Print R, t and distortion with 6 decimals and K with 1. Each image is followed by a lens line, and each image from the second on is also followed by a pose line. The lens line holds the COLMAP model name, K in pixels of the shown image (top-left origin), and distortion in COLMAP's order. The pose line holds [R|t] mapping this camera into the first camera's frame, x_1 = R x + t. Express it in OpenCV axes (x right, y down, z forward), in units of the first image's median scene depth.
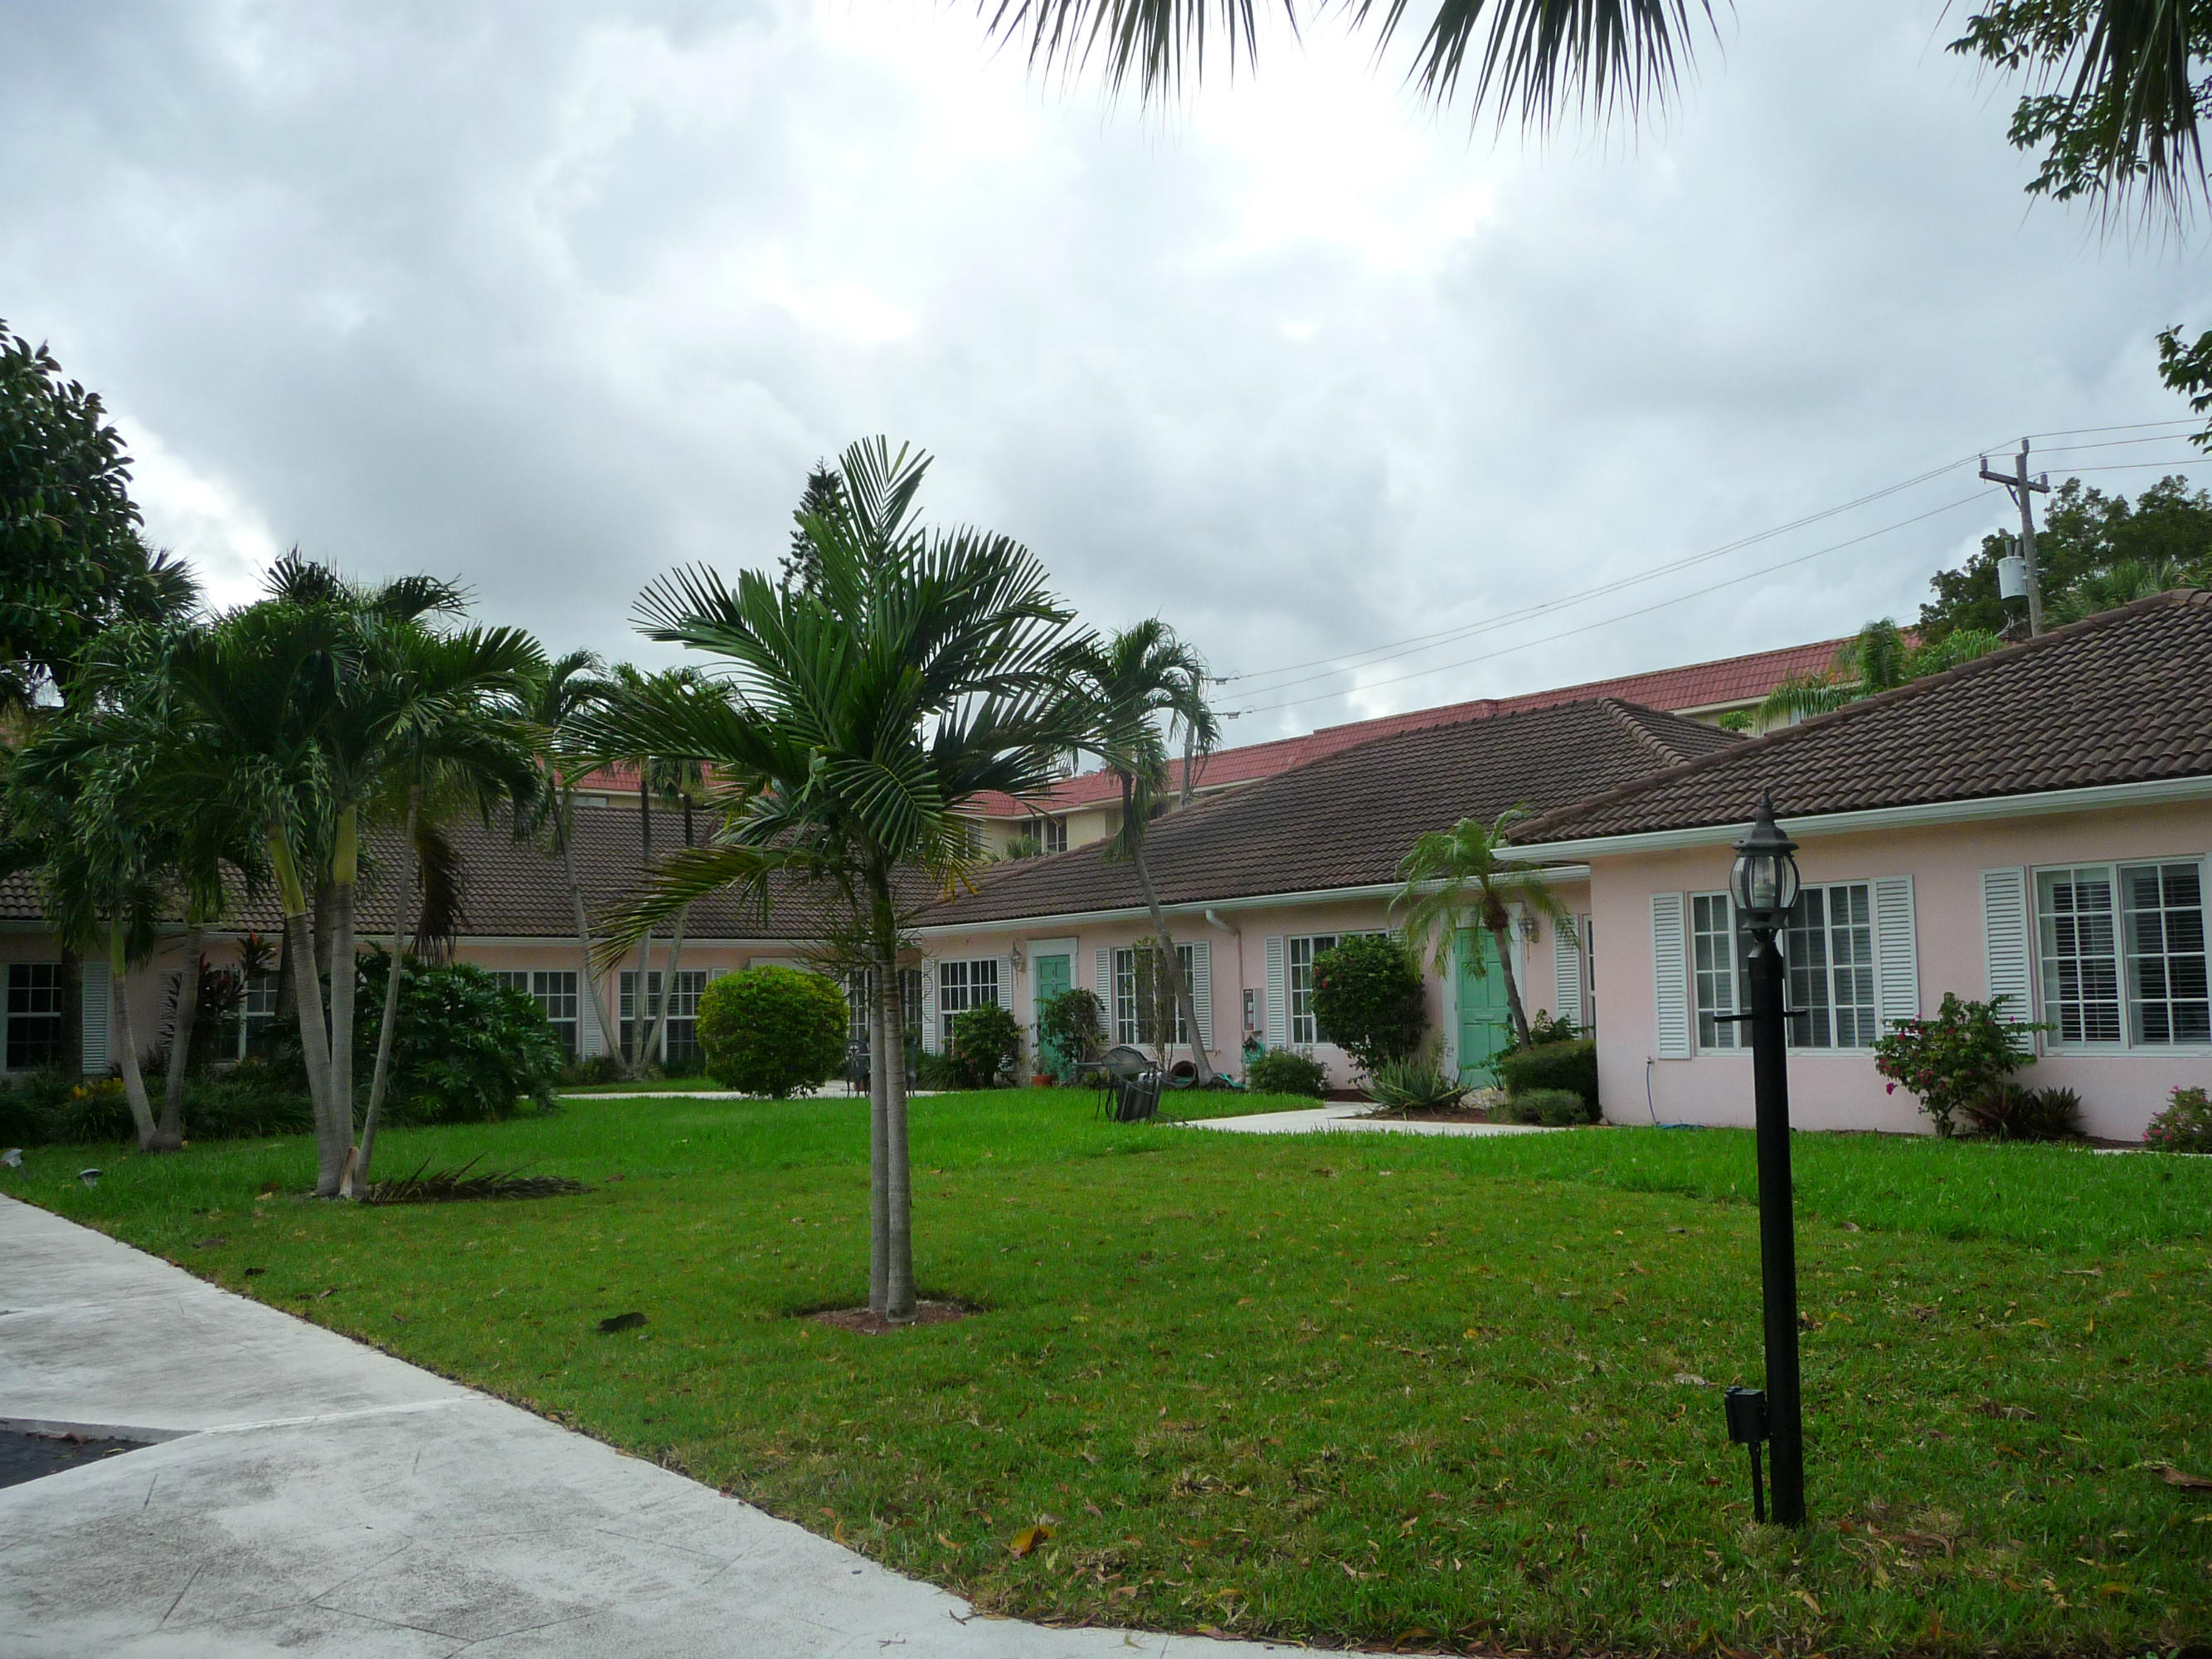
lens RADIAL K [[1843.1, 0, 1105.3], [0, 1843.1, 829.1], [0, 0, 1]] dist [-0.041535, 0.045032]
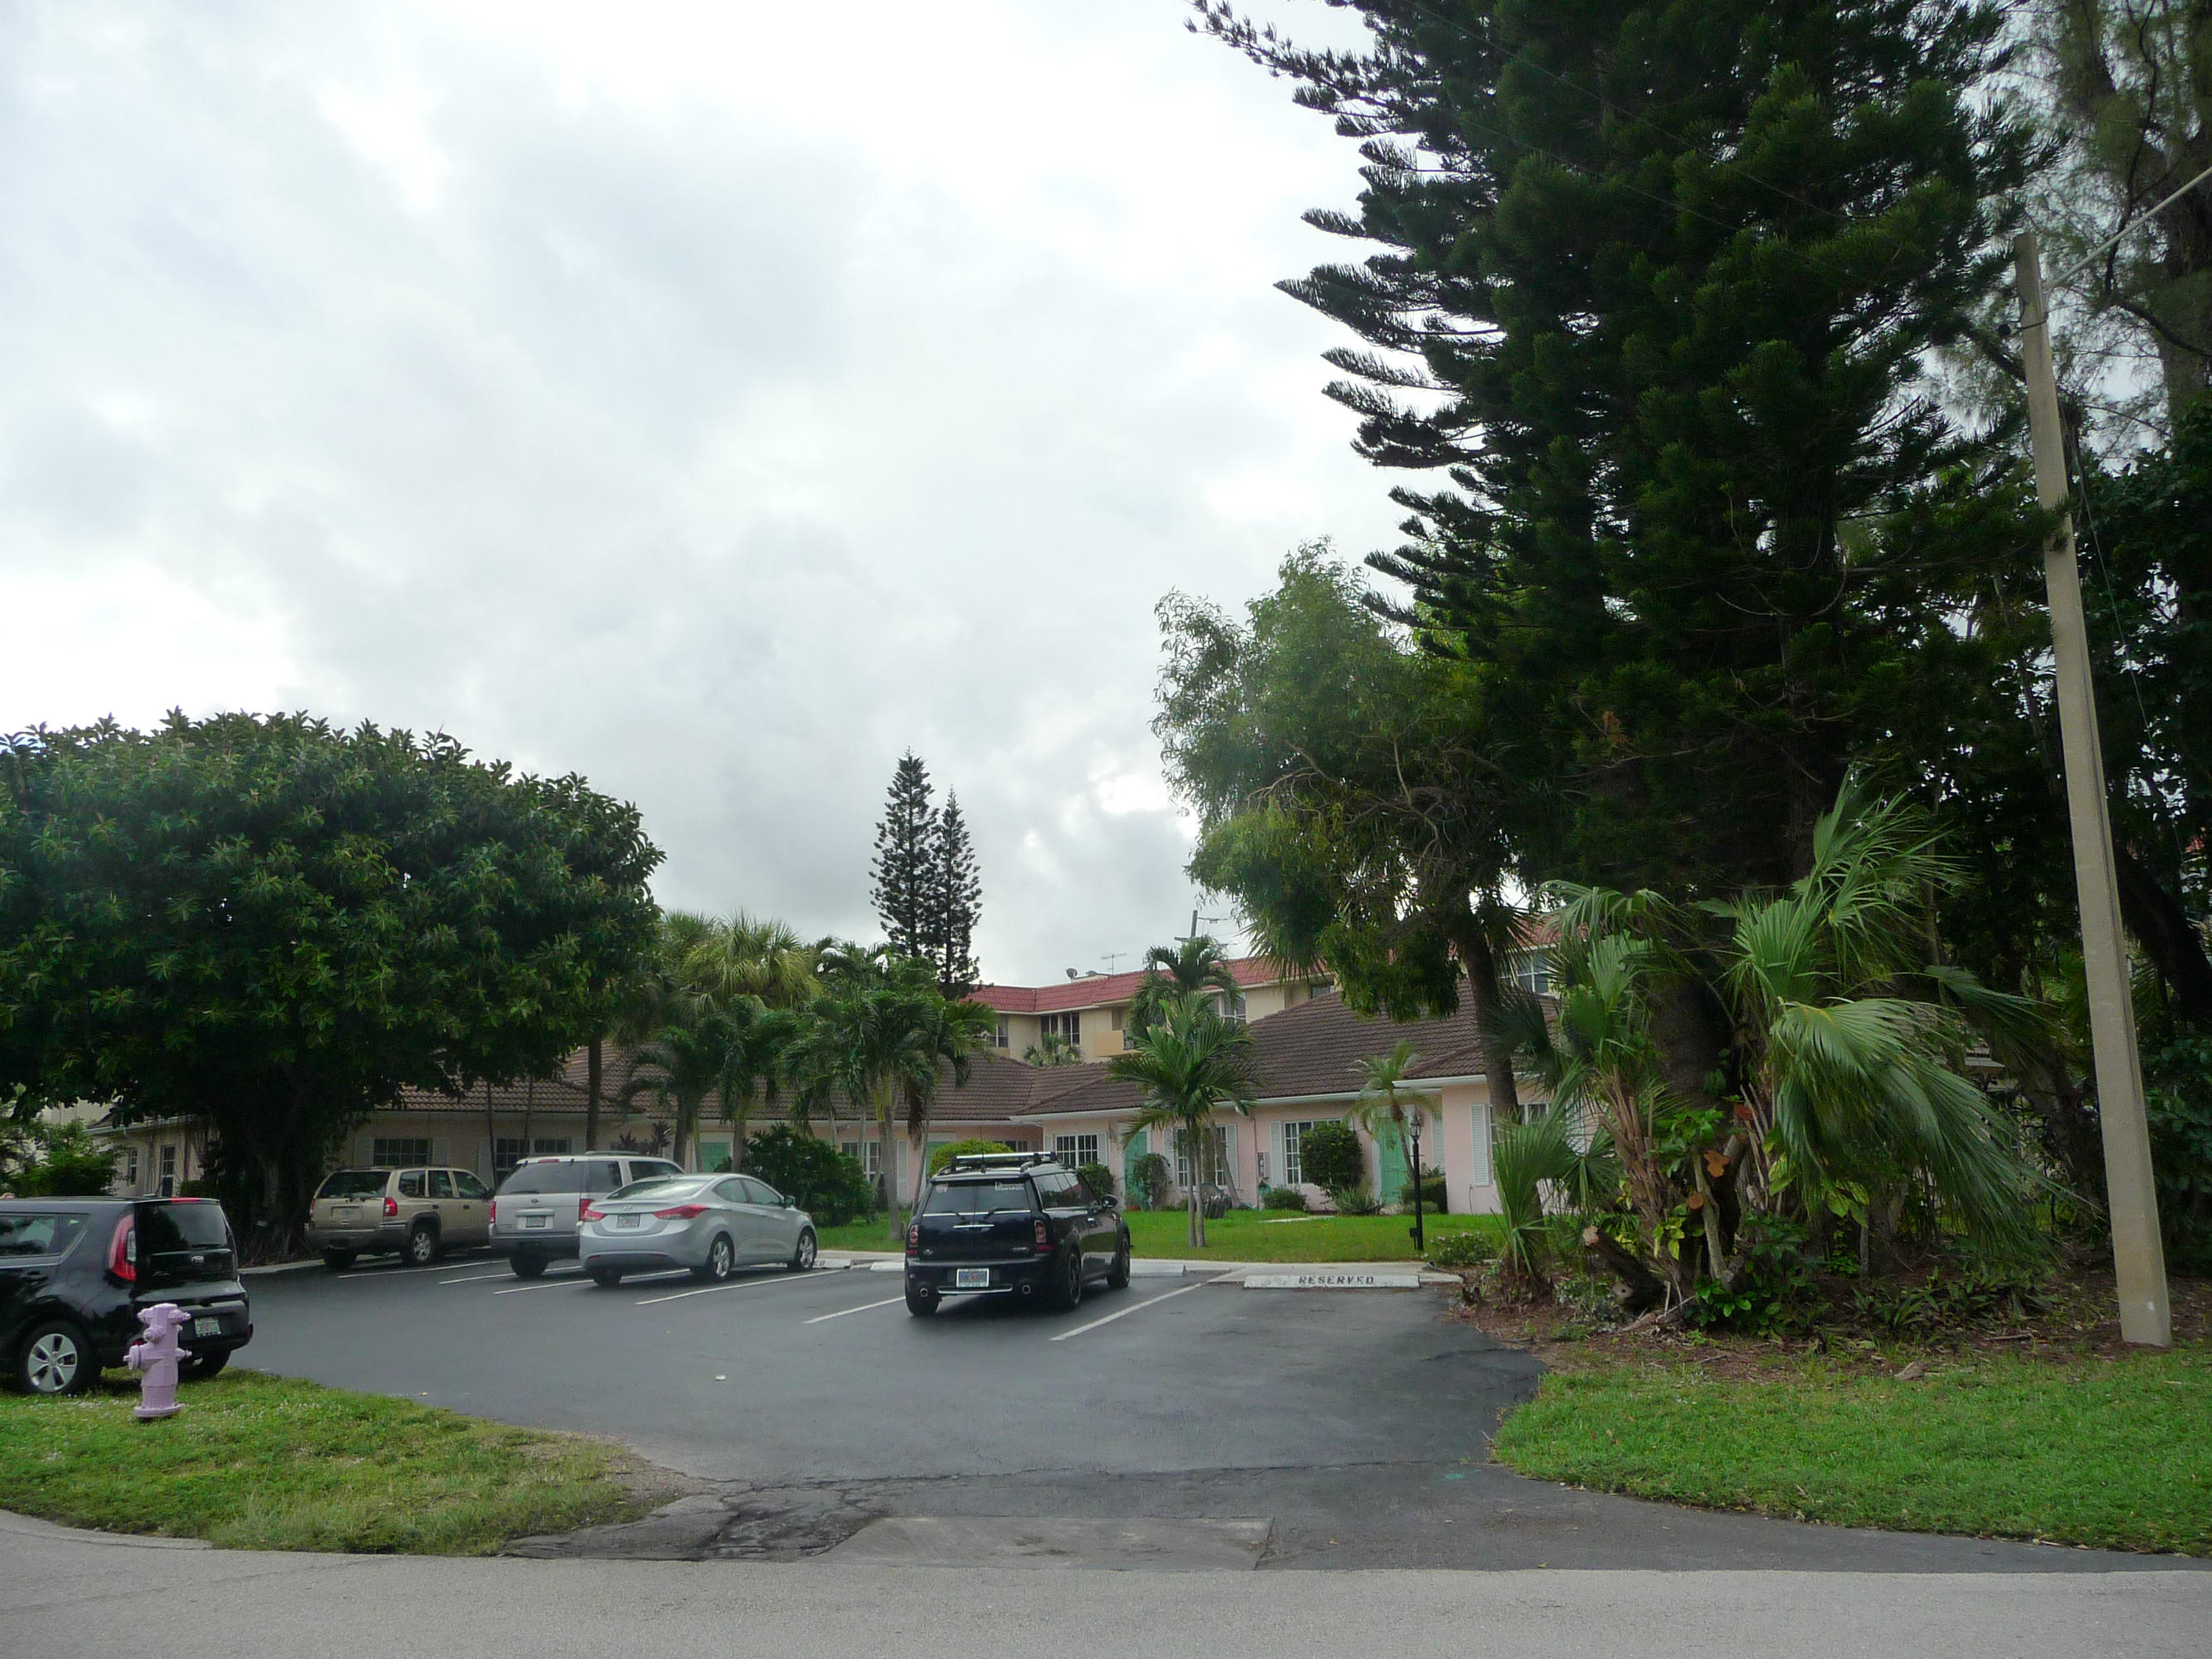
lens RADIAL K [[1843.1, 0, 1106.9], [0, 1843.1, 830.2], [0, 0, 1]] dist [-0.041535, 0.045032]
pose [[0.999610, 0.005359, 0.027422, -0.114520], [-0.002878, 0.995962, -0.089725, -0.058022], [-0.027792, 0.089611, 0.995589, -0.730438]]
